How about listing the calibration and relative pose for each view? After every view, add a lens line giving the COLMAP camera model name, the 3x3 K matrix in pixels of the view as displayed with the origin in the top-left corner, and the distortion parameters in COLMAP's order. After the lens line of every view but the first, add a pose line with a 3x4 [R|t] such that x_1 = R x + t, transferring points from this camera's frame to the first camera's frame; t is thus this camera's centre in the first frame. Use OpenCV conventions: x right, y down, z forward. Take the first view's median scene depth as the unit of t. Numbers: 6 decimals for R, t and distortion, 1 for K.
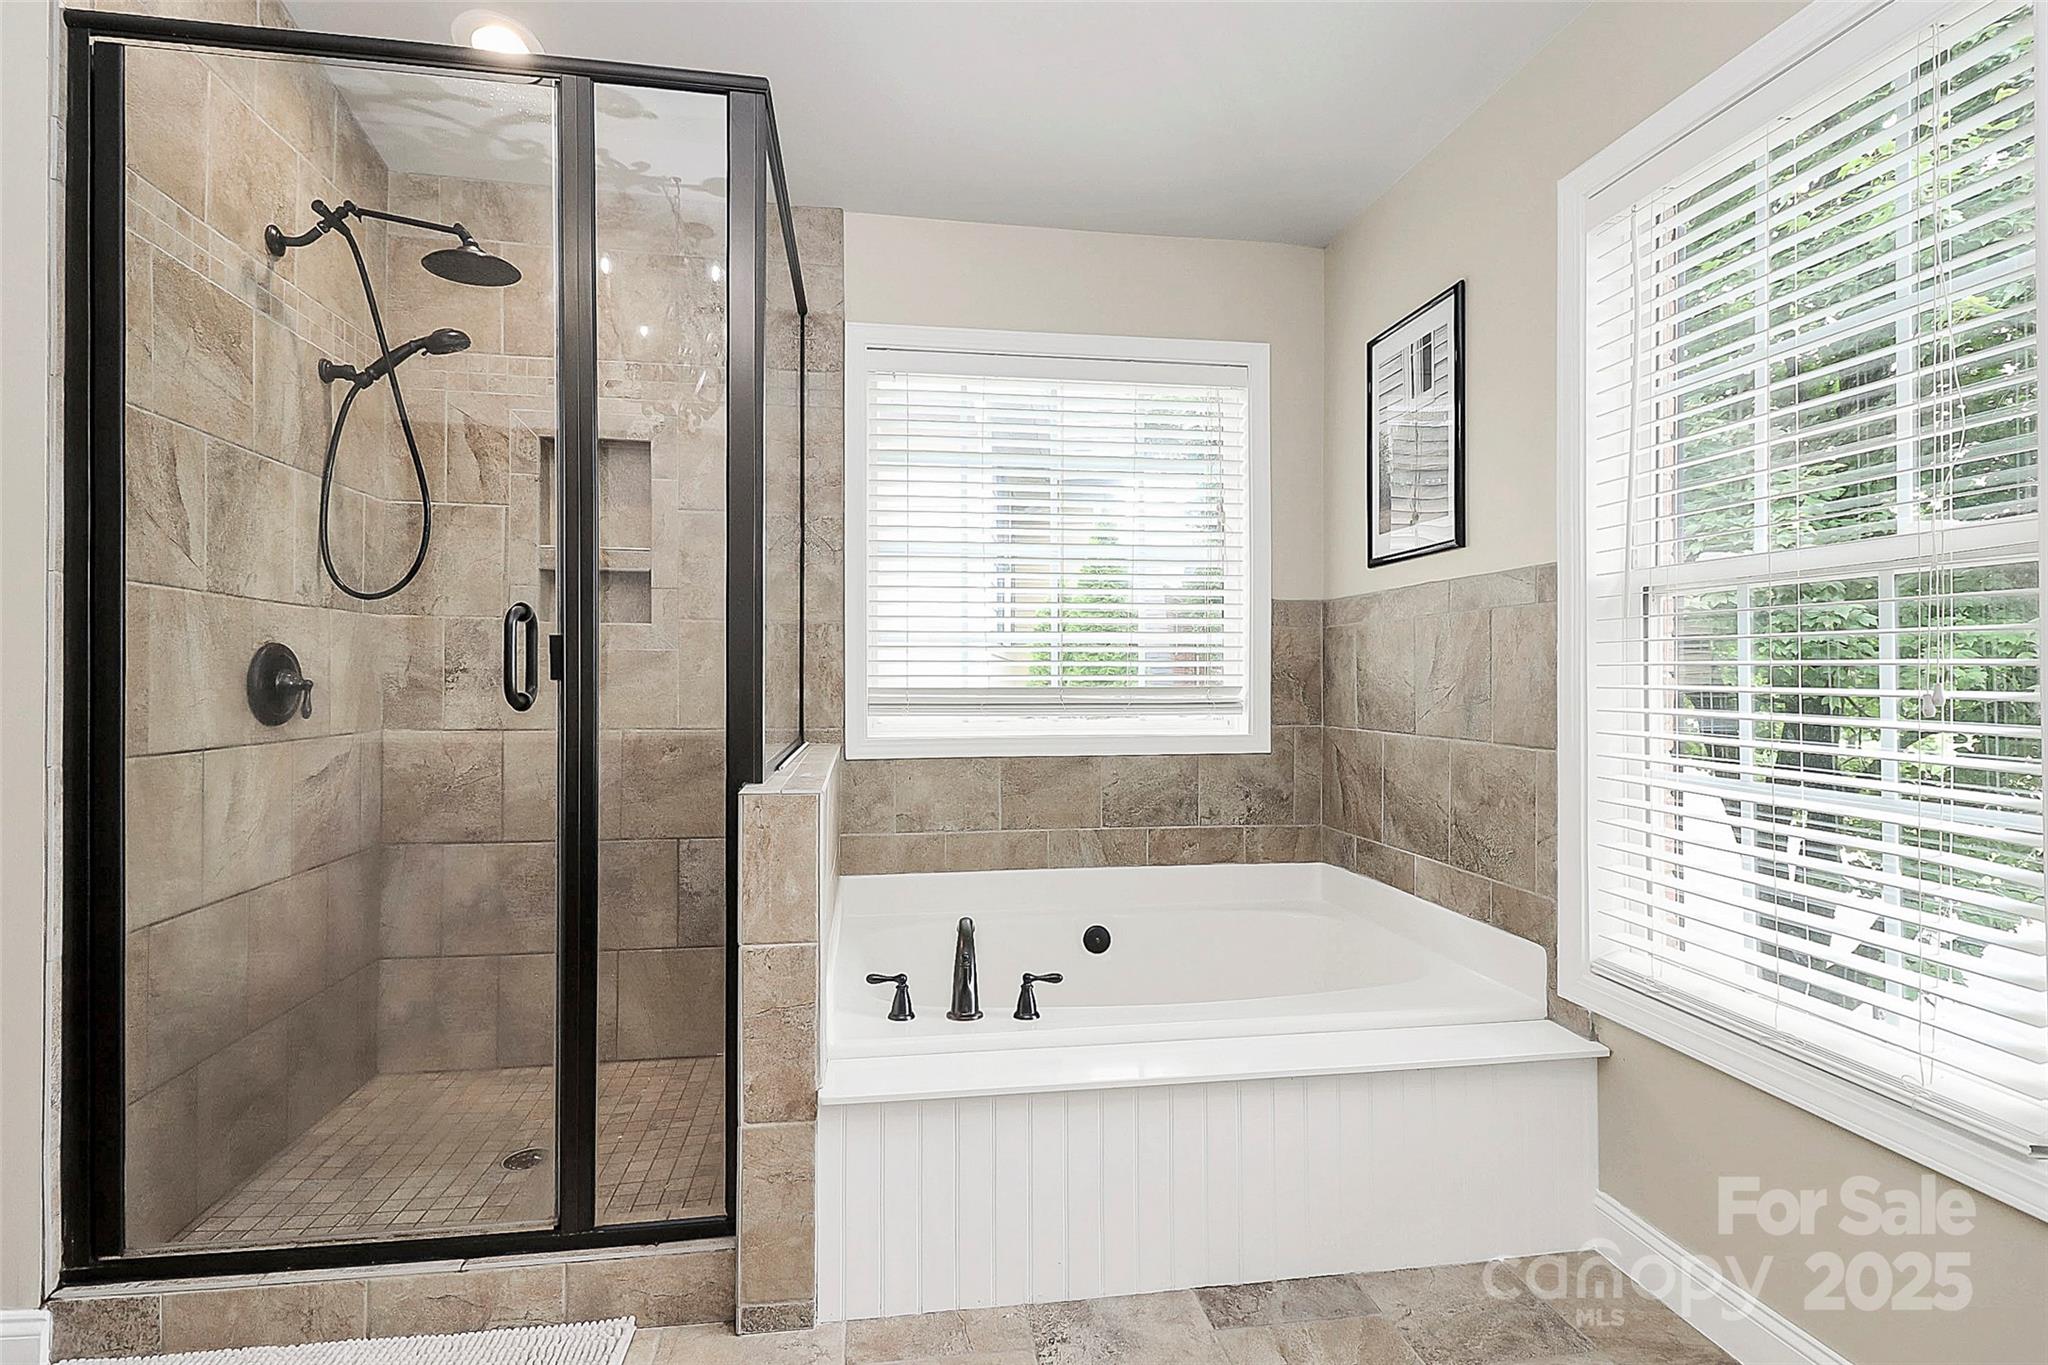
lens RADIAL K [[982.1, 0, 1024.3], [0, 982.1, 674.9], [0, 0, 1]] dist [-0.000138, -0.009495]
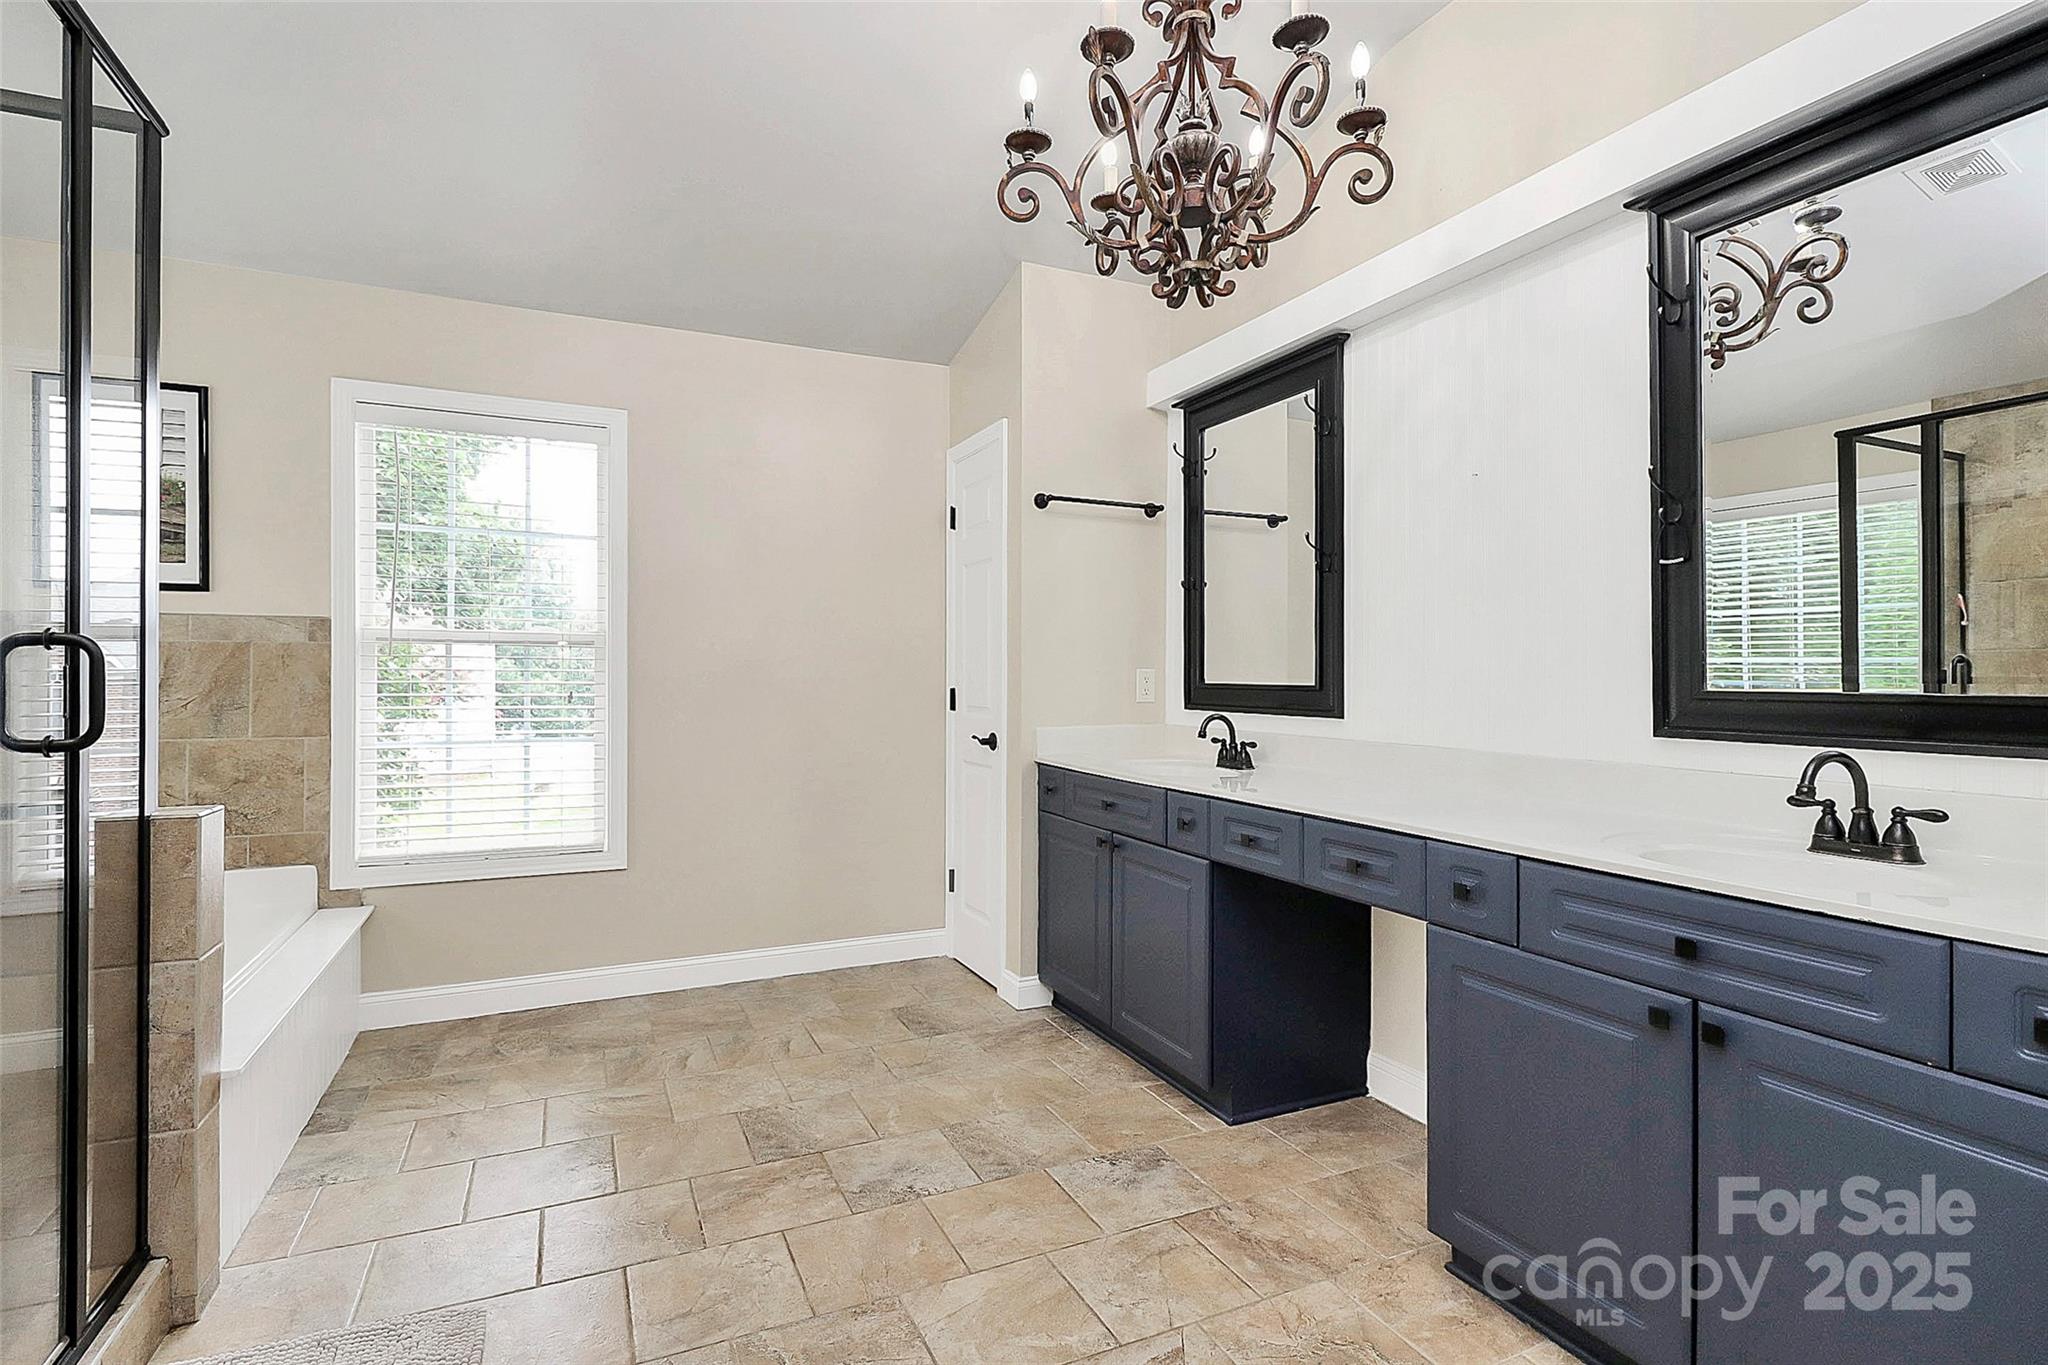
lens RADIAL K [[982.1, 0, 1023.7], [0, 982.1, 685.3], [0, 0, 1]] dist [-0.000138, -0.009495]
pose [[-0.276266, 0.003500, 0.961075, -1.256181], [-0.002870, 0.999986, -0.004467, -0.001932], [-0.961077, -0.003993, -0.276252, 0.351562]]
